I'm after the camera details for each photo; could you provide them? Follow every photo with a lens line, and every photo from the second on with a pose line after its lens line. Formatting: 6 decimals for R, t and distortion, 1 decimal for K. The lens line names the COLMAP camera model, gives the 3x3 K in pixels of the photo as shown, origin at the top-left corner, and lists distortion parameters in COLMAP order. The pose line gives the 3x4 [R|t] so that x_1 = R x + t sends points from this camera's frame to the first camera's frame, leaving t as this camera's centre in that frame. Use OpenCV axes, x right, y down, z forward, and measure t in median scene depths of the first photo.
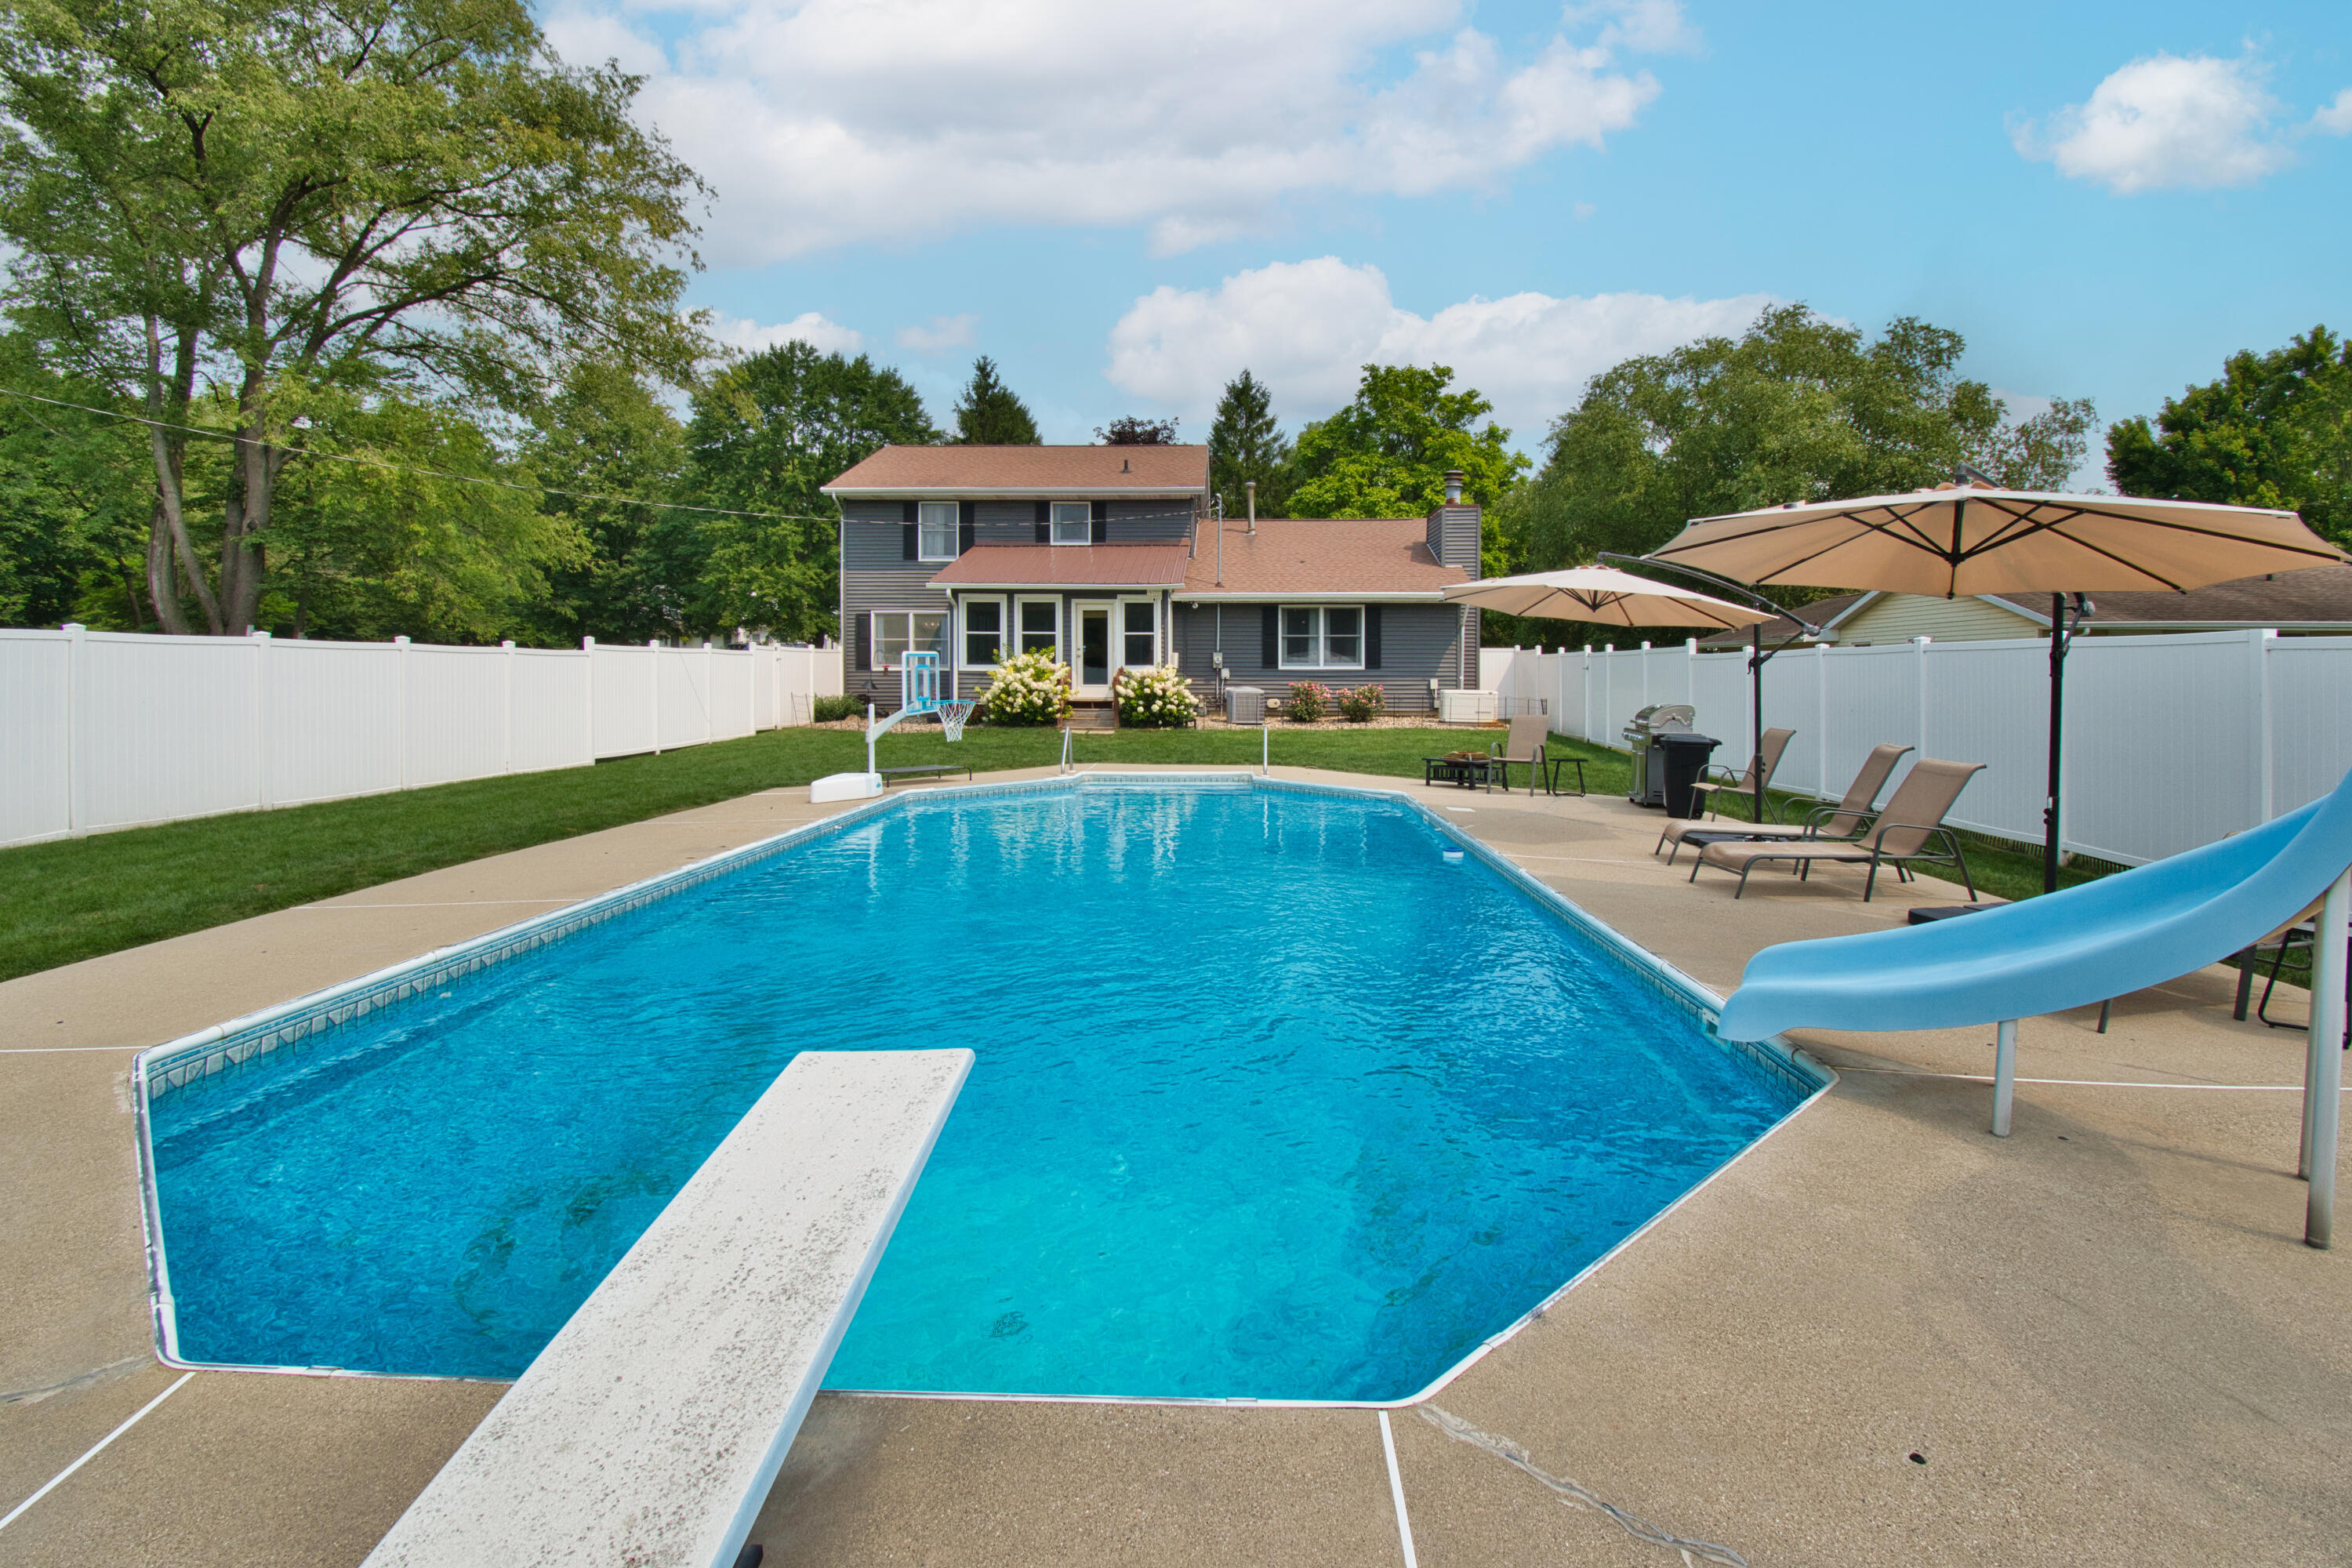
lens RADIAL K [[1087.1, 0, 1204.4], [0, 1087.1, 671.9], [0, 0, 1]] dist [0.020513, -0.033036]
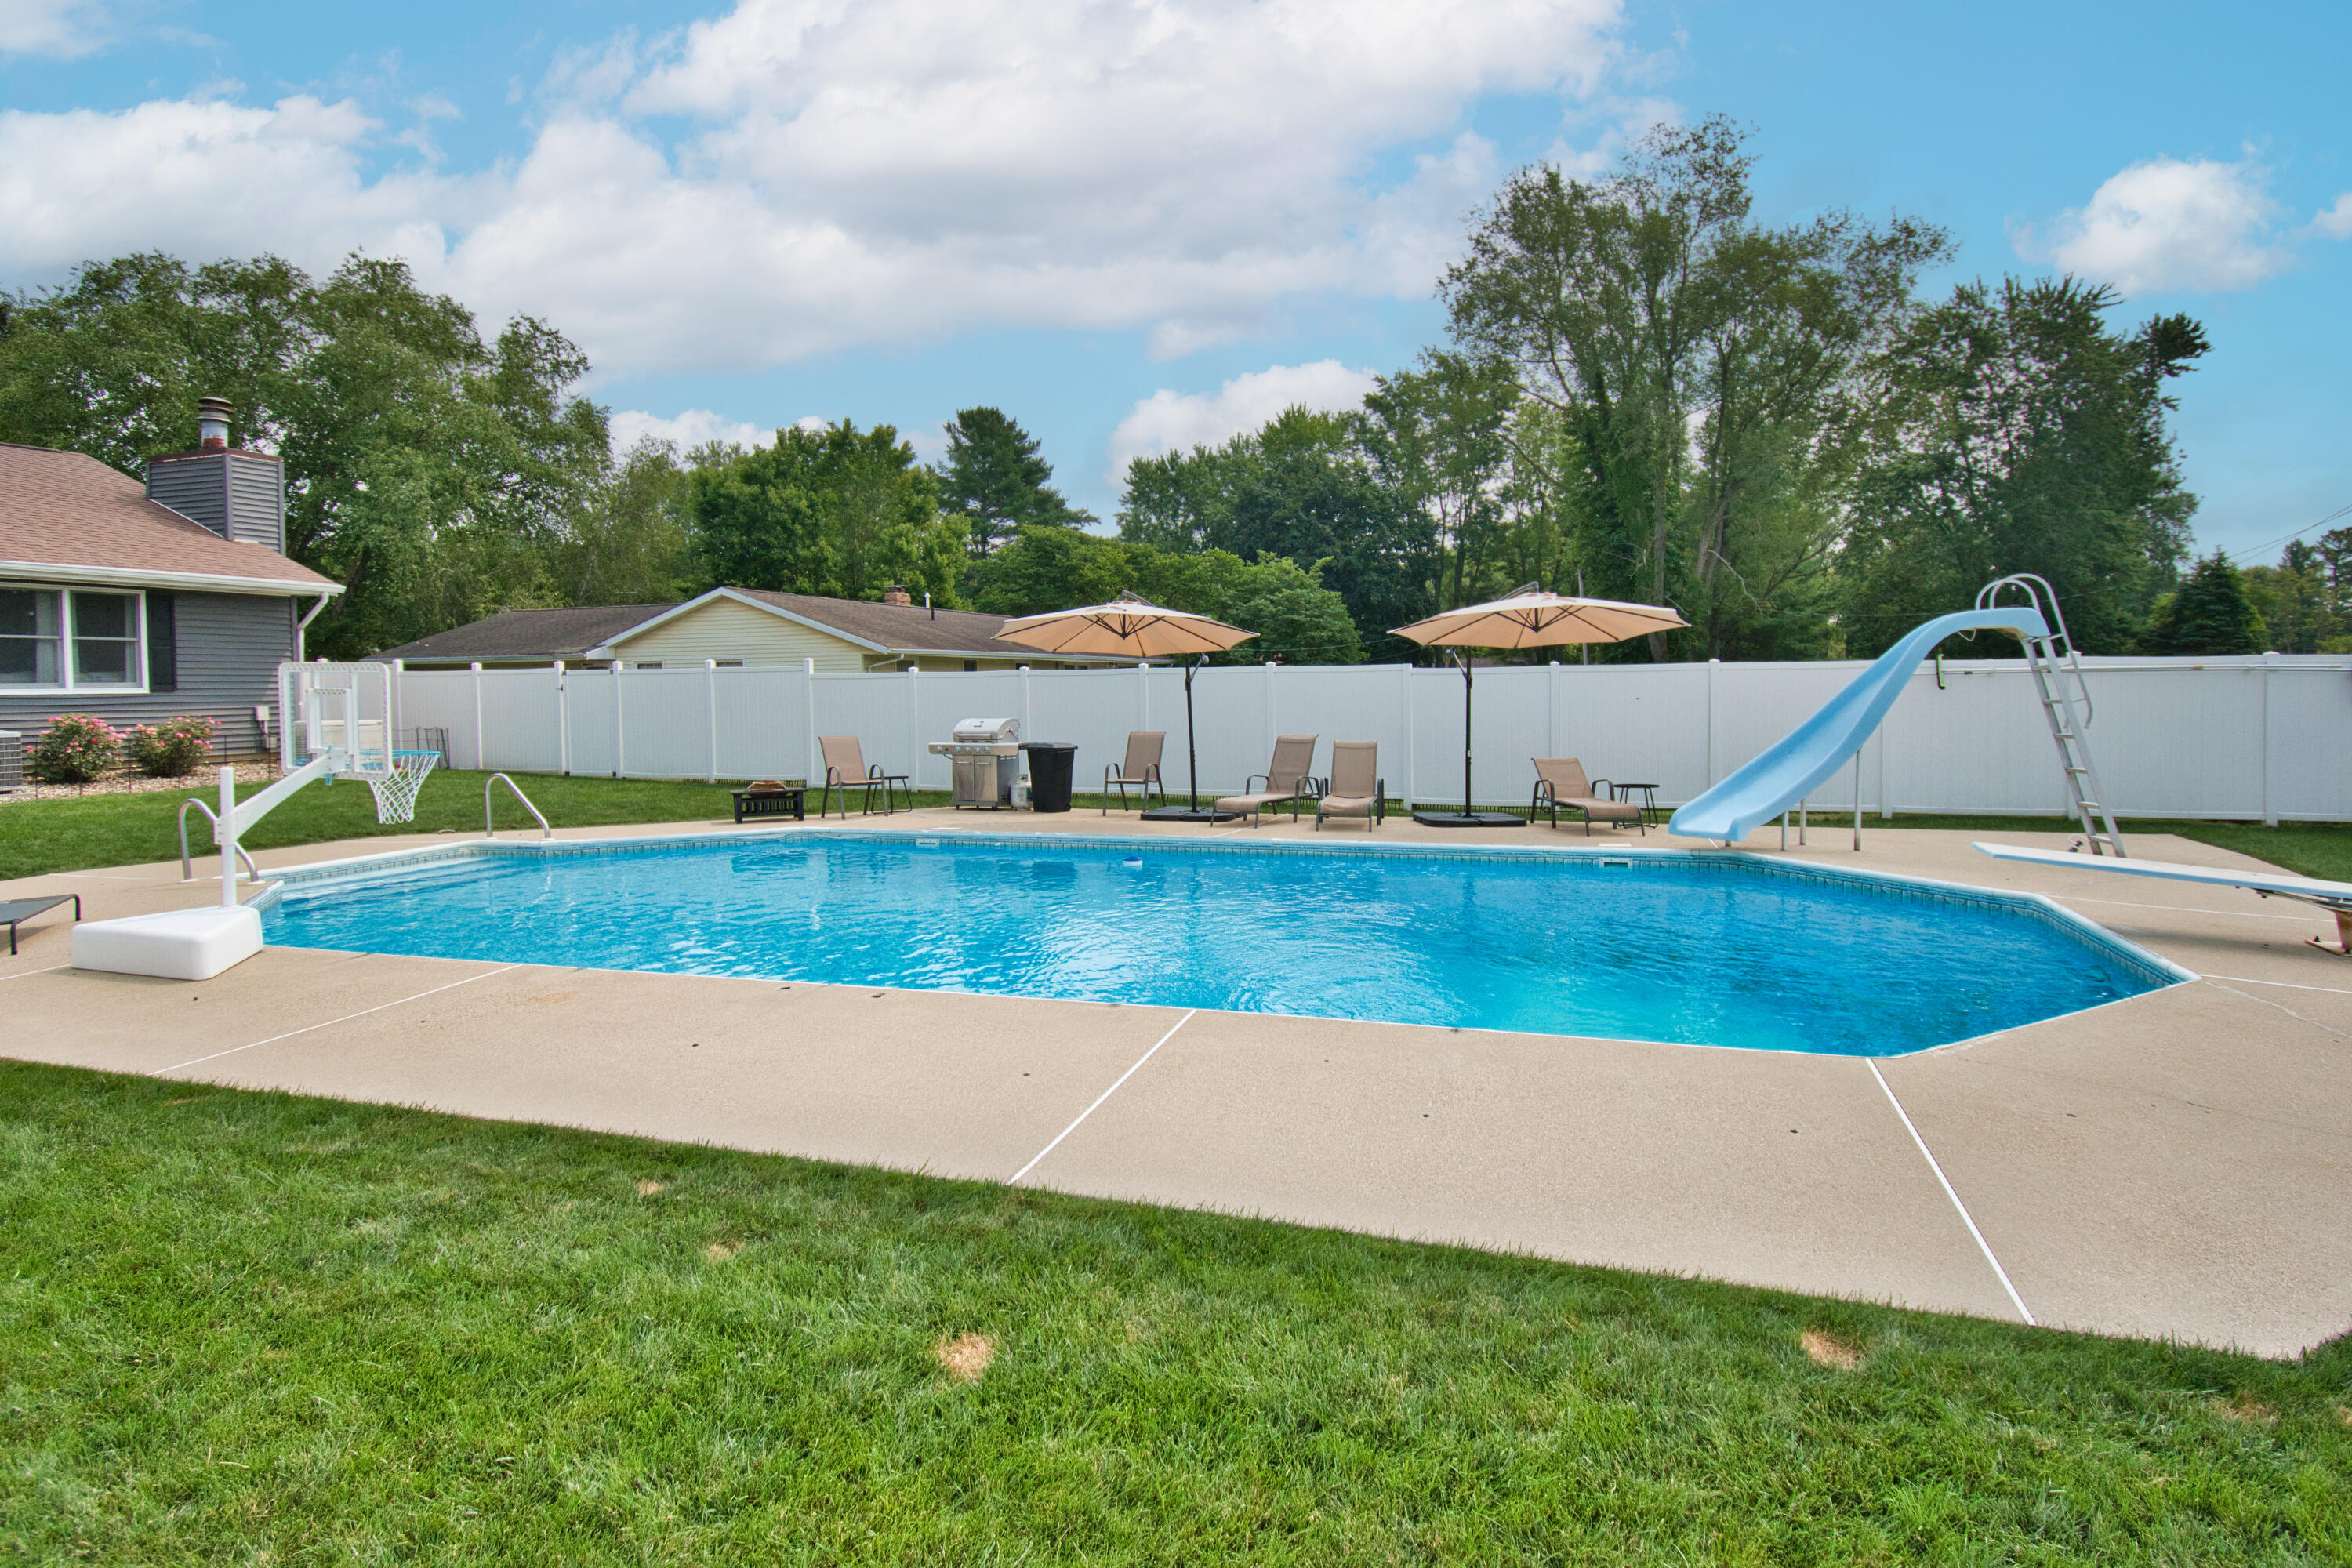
lens RADIAL K [[1220.2, 0, 1217.5], [0, 1220.2, 726.2], [0, 0, 1]] dist [0.018006, -0.020398]
pose [[0.279257, -0.036848, 0.959509, -0.337290], [0.008085, 0.999318, 0.036024, -0.003382], [-0.960182, -0.002303, 0.279364, 0.189396]]
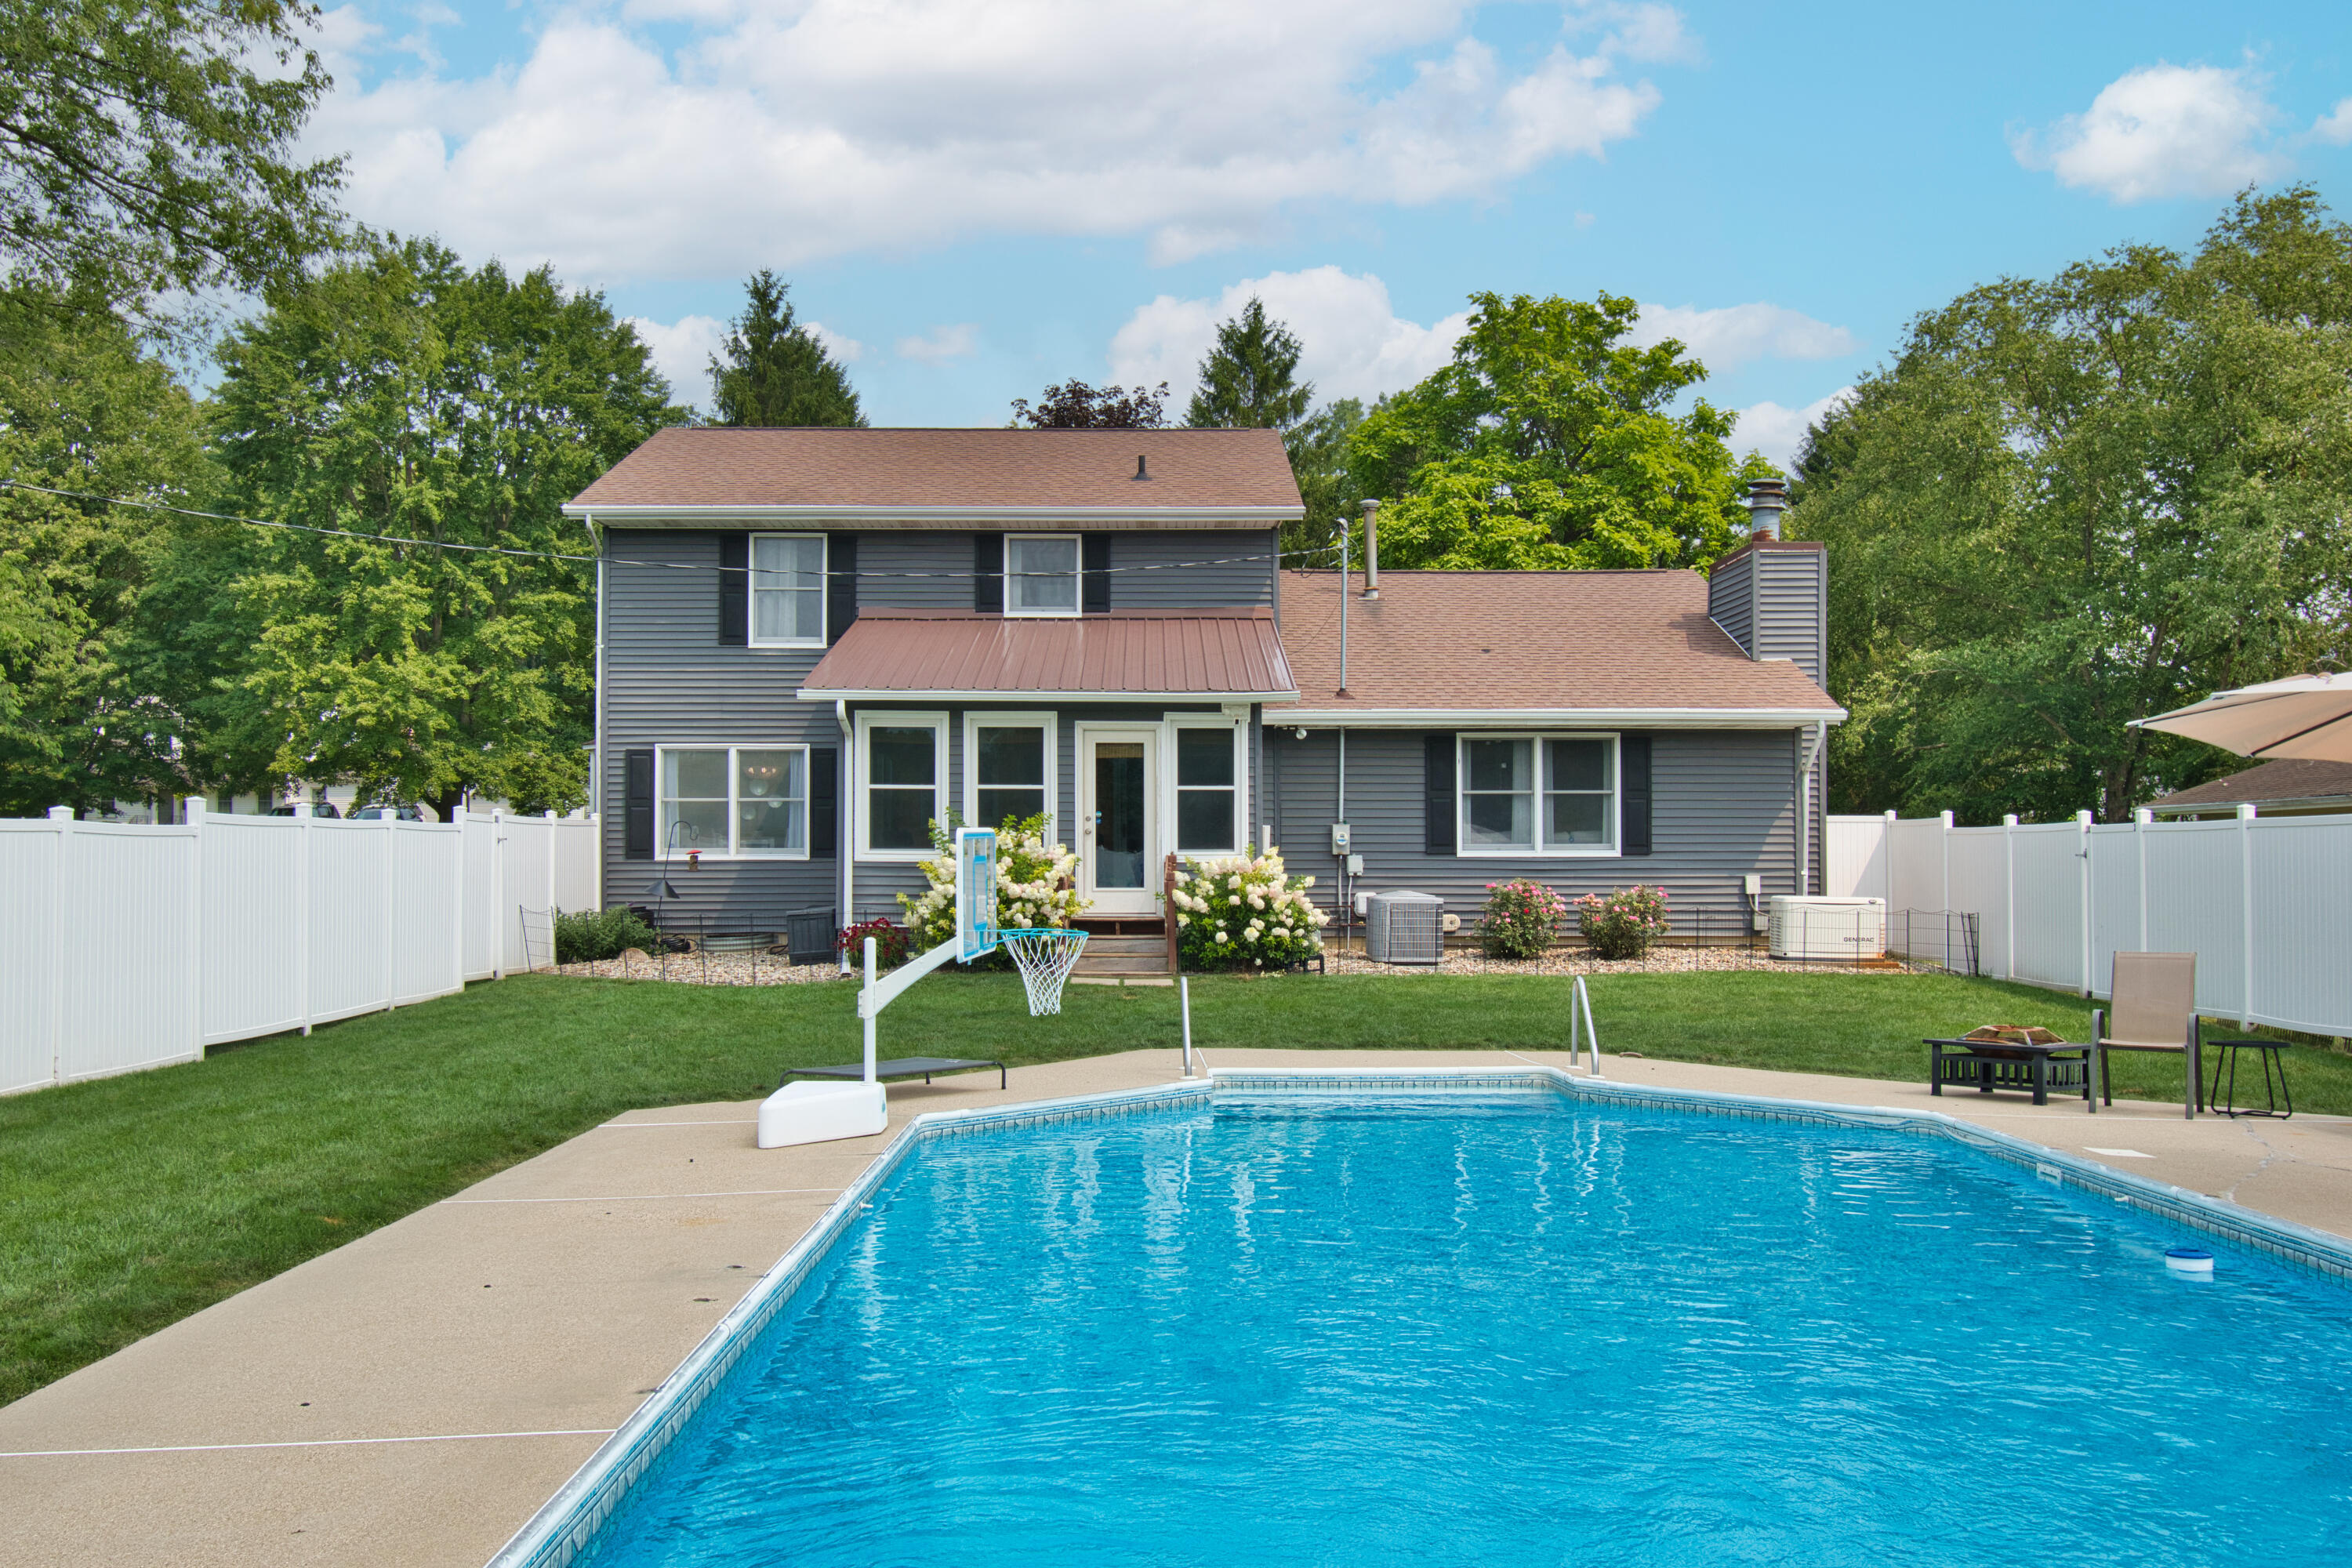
lens RADIAL K [[1977.4, 0, 1180.7], [0, 1977.4, 805.3], [0, 0, 1]] dist [-0.001450, -0.003628]
pose [[0.999161, -0.001253, 0.040935, -0.095735], [0.002256, 0.999698, -0.024486, -0.003759], [-0.040892, 0.024558, 0.998862, 0.055324]]
